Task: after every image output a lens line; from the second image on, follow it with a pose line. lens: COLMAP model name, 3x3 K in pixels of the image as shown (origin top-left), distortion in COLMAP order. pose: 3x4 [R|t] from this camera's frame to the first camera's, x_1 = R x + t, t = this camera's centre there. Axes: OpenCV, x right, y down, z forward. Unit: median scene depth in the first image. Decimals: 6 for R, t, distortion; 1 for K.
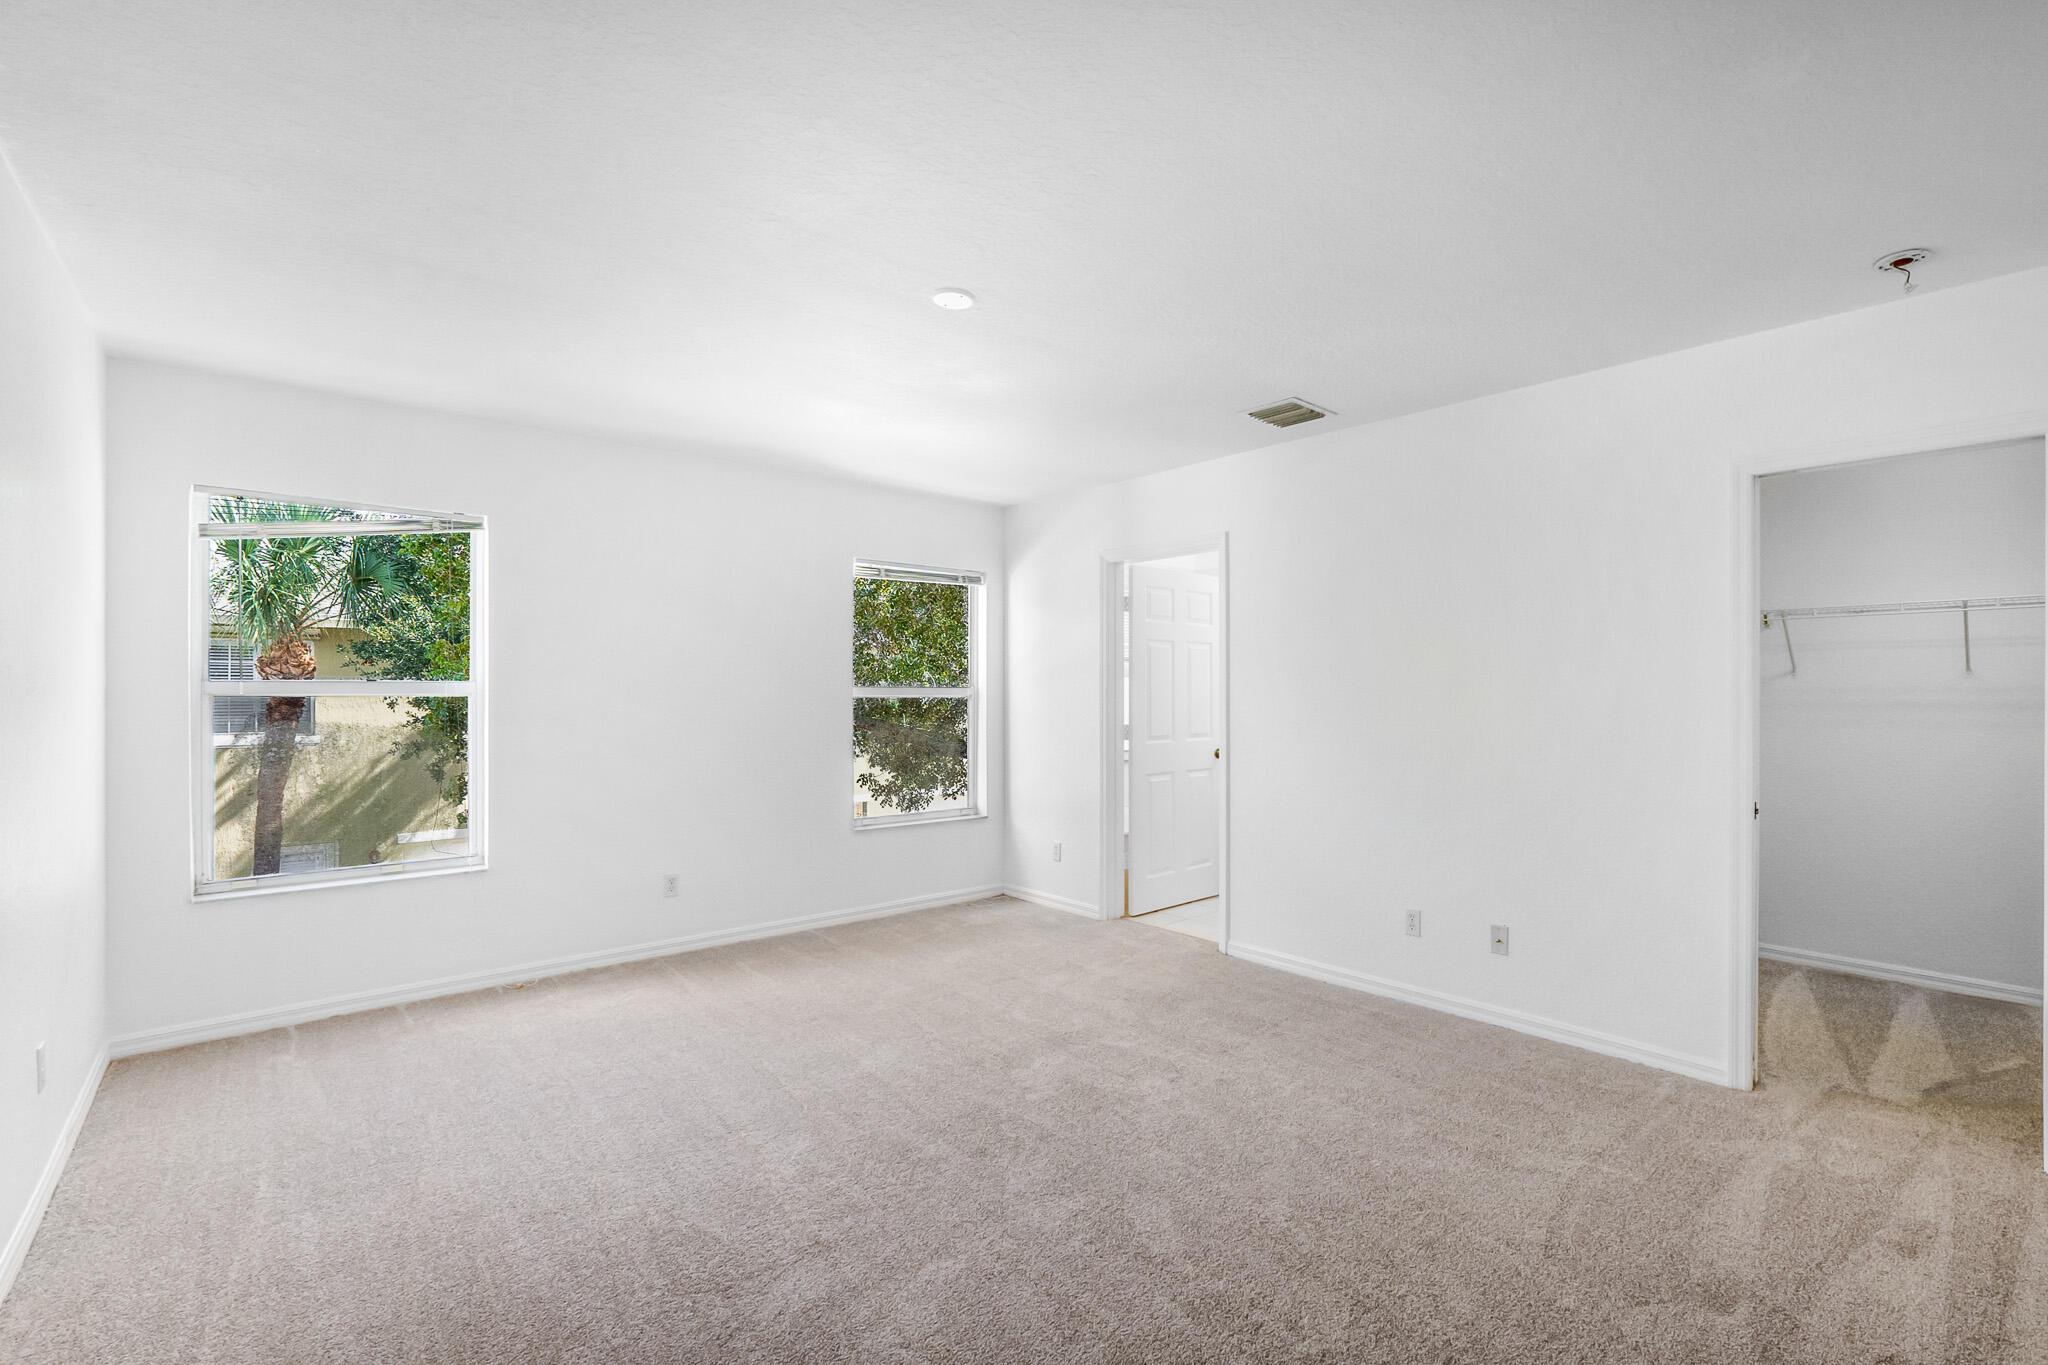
lens RADIAL K [[887.9, 0, 1054.4], [0, 887.9, 698.9], [0, 0, 1]] dist [-0.000217, 0.000413]
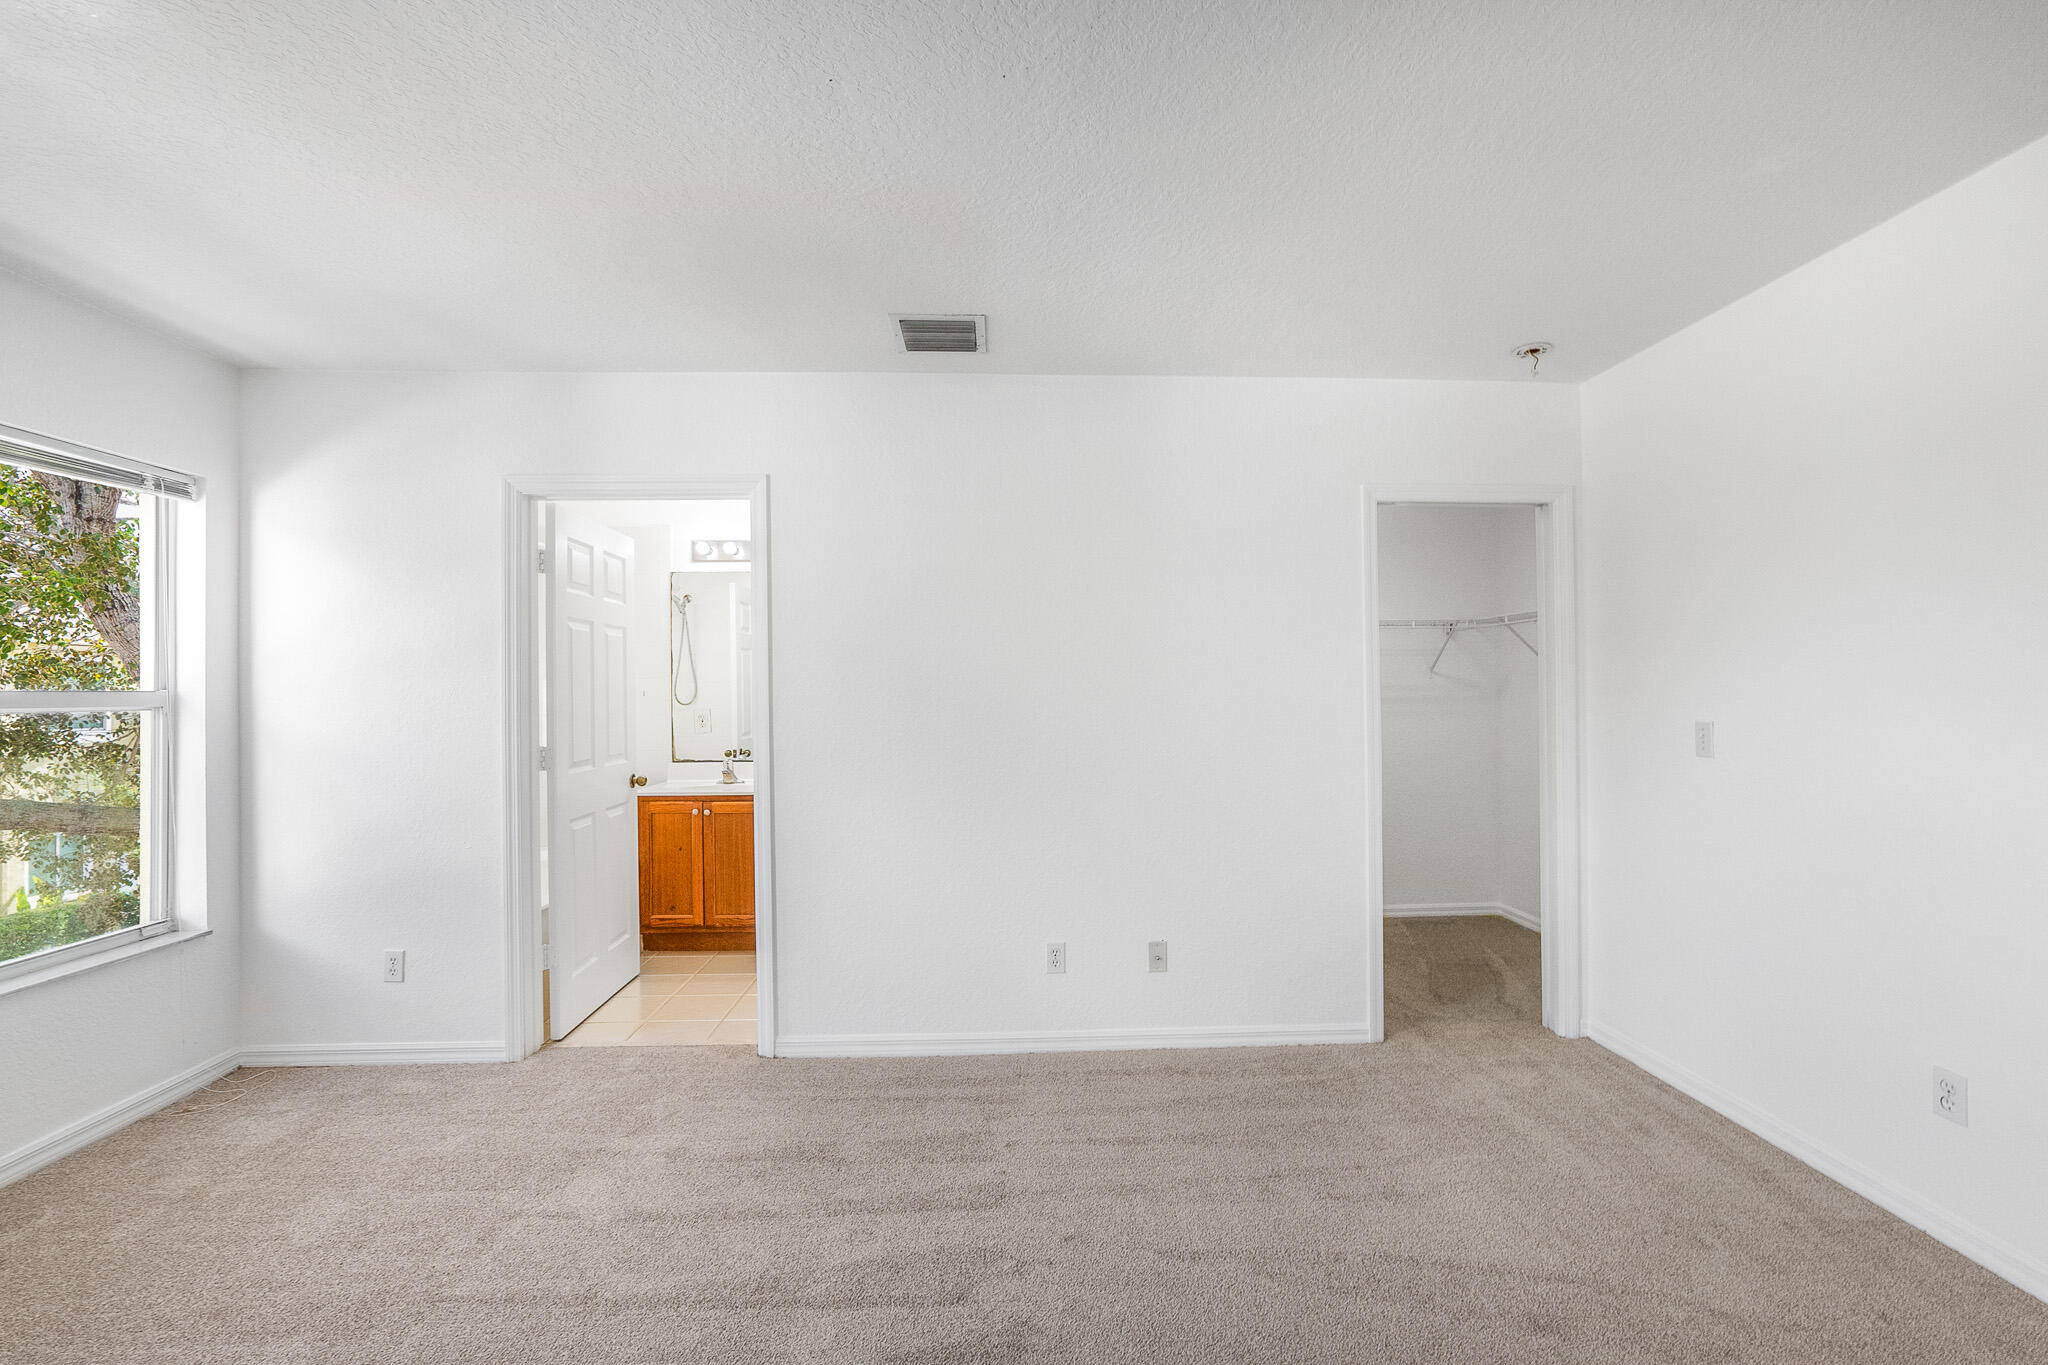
lens RADIAL K [[951.0, 0, 1024.0], [0, 951.0, 682.5], [0, 0, 1]] dist [-0.041583, 0.032340]
pose [[0.640531, 0.001315, 0.767931, -0.282219], [0.014289, 0.999805, -0.013630, -0.004770], [-0.767799, 0.019704, 0.640388, 0.364526]]
